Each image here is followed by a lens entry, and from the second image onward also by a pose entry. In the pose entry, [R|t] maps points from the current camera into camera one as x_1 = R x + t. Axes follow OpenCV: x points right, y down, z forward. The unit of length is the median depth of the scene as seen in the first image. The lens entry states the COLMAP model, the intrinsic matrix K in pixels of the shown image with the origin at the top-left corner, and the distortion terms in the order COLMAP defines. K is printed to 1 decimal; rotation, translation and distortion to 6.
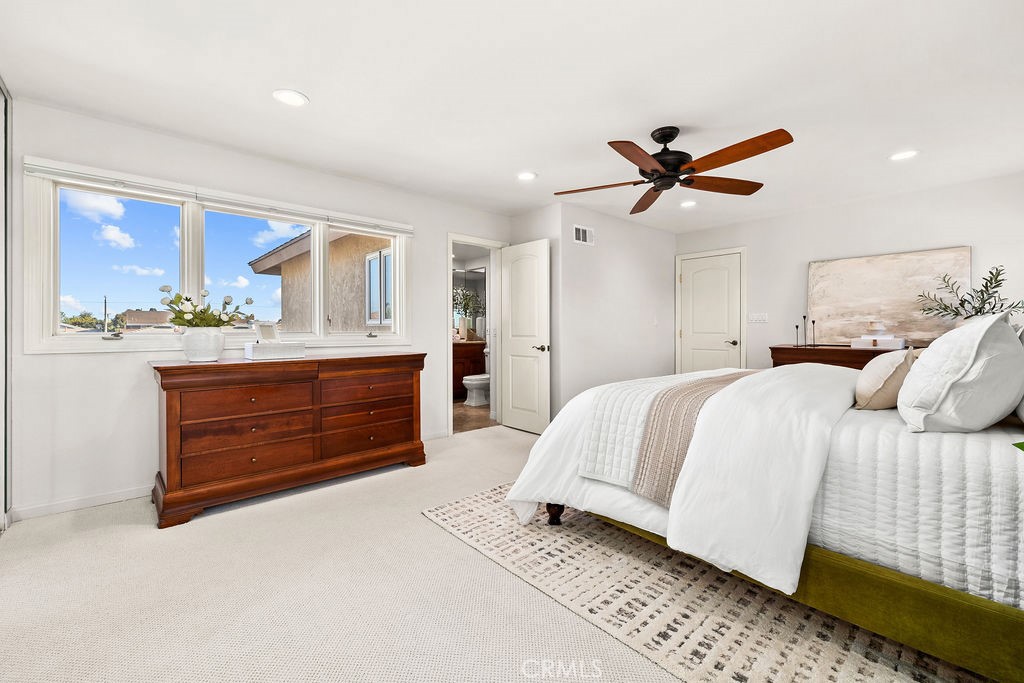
lens RADIAL K [[435.9, 0, 511.4], [0, 435.9, 335.8], [0, 0, 1]] dist [0.001855, 0.000063]
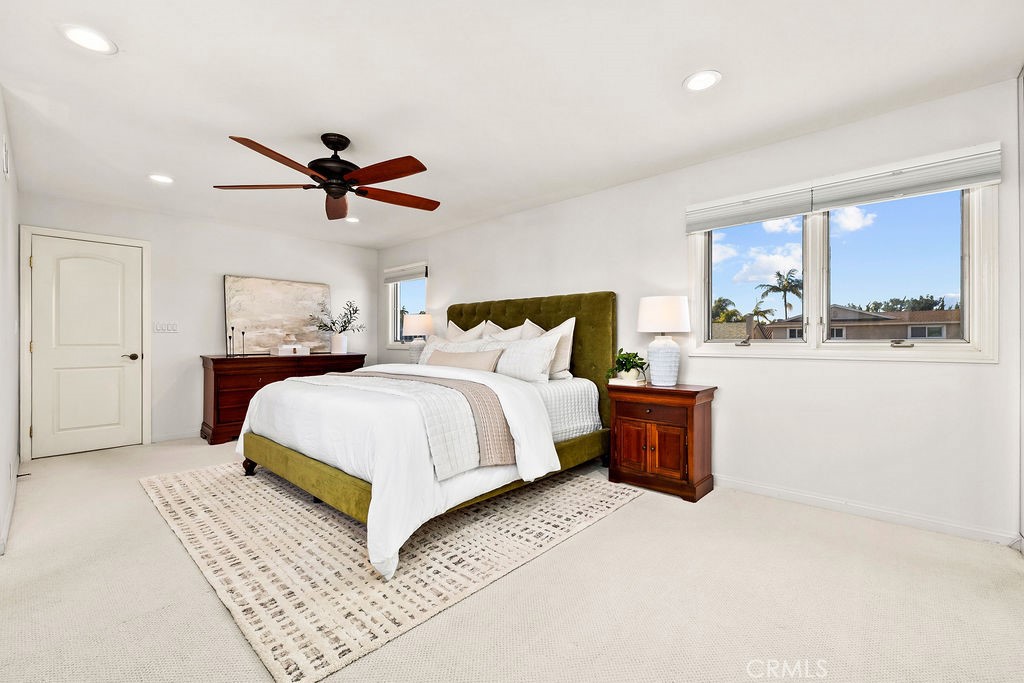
lens RADIAL K [[435.9, 0, 511.4], [0, 435.9, 335.8], [0, 0, 1]] dist [0.001855, 0.000063]
pose [[-0.111950, 0.013905, 0.993617, -0.915689], [0.017352, 0.999777, -0.012036, -0.001410], [-0.993562, 0.015894, -0.112167, 0.978605]]
